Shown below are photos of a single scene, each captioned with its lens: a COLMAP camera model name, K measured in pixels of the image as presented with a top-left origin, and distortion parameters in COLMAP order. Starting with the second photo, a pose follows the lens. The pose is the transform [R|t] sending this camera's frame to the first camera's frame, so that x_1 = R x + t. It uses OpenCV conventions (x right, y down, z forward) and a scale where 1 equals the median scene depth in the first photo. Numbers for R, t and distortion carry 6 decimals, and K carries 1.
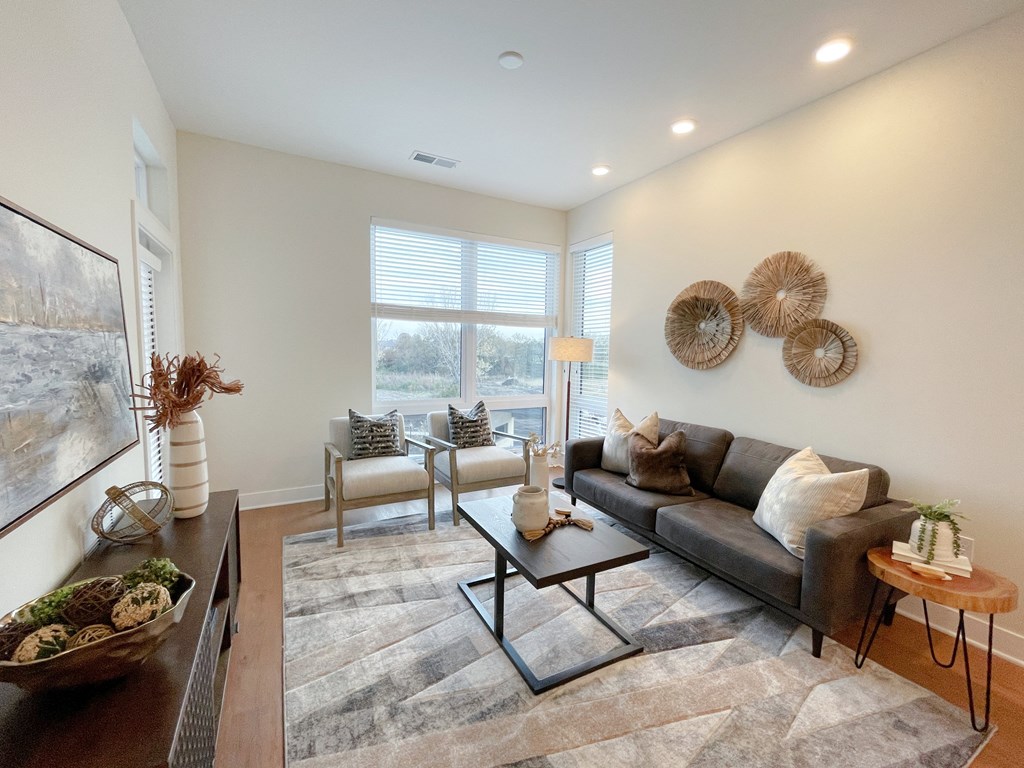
lens RADIAL K [[419.9, 0, 509.0], [0, 419.9, 383.8], [0, 0, 1]] dist [-0.001380, 0.000503]
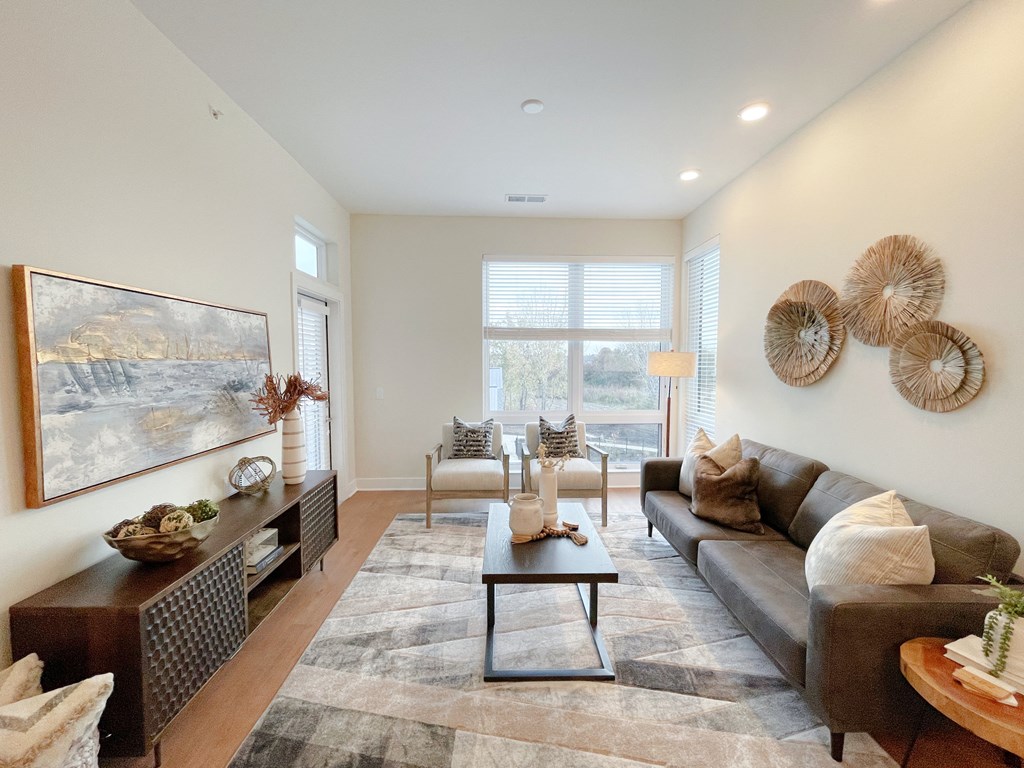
lens RADIAL K [[419.9, 0, 553.0], [0, 419.9, 383.9], [0, 0, 1]] dist [-0.001380, 0.000503]
pose [[0.899907, 0.007393, -0.436019, 0.528675], [-0.020514, 0.999467, -0.025392, -0.011063], [0.435599, 0.031795, 0.899579, 0.046900]]
